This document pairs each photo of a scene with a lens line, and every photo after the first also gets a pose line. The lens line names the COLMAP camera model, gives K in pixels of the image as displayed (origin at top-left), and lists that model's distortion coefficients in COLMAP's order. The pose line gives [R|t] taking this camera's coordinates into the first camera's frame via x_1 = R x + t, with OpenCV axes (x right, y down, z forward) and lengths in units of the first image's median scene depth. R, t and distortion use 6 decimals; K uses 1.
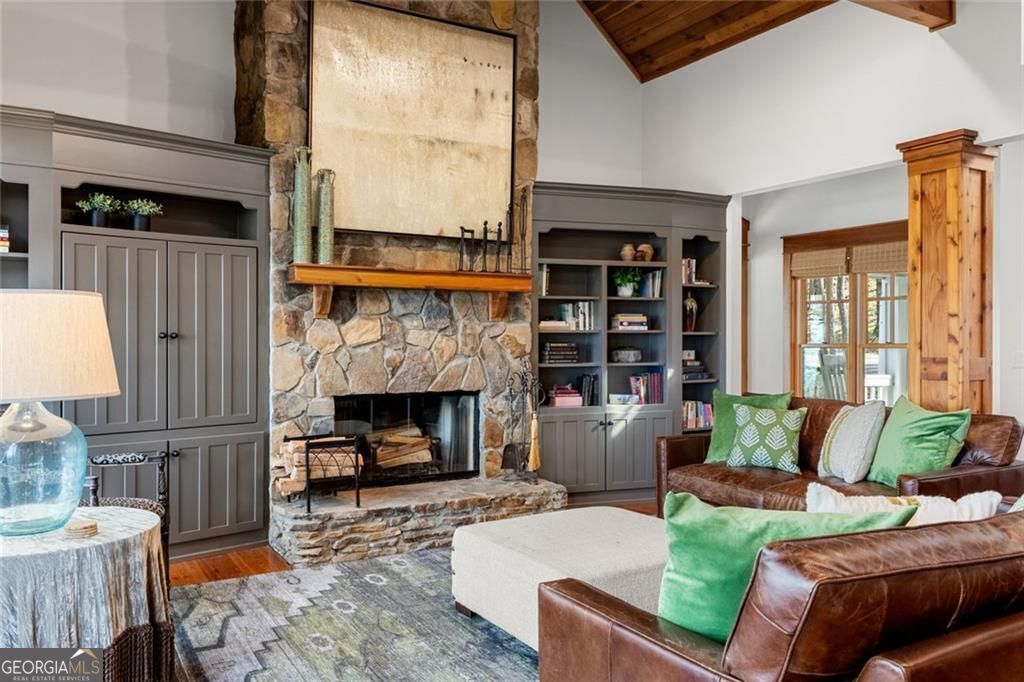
lens RADIAL K [[817.2, 0, 512.1], [0, 817.2, 342.6], [0, 0, 1]] dist [-0.009181, -0.004175]
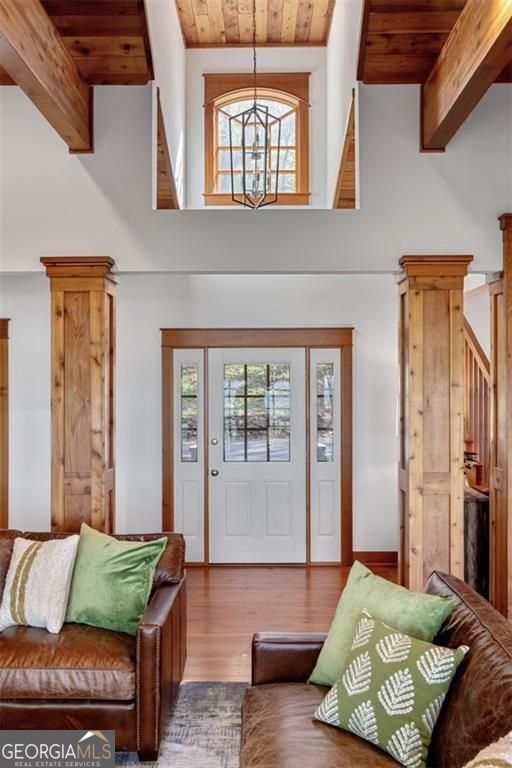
lens RADIAL K [[708.0, 0, 259.1], [0, 708.0, 386.0], [0, 0, 1]] dist [-0.022647, 0.000000]
pose [[0.516059, -0.000803, 0.856553, -0.127809], [-0.001257, 0.999998, 0.001695, -0.093643], [-0.856552, -0.001951, 0.516057, 0.349046]]
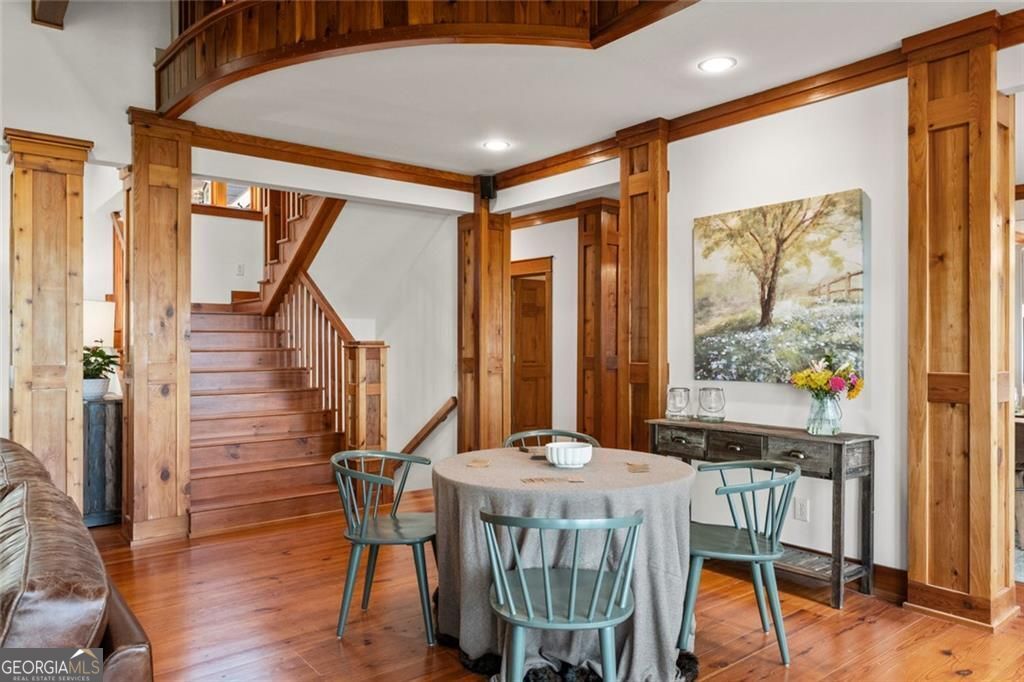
lens RADIAL K [[689.5, 0, 516.7], [0, 689.5, 345.2], [0, 0, 1]] dist [0.010019, -0.001326]
pose [[-0.155007, 0.001548, 0.987912, -0.149561], [-0.002464, 0.999995, -0.001953, -0.007169], [-0.987910, -0.002736, -0.155002, 0.196208]]
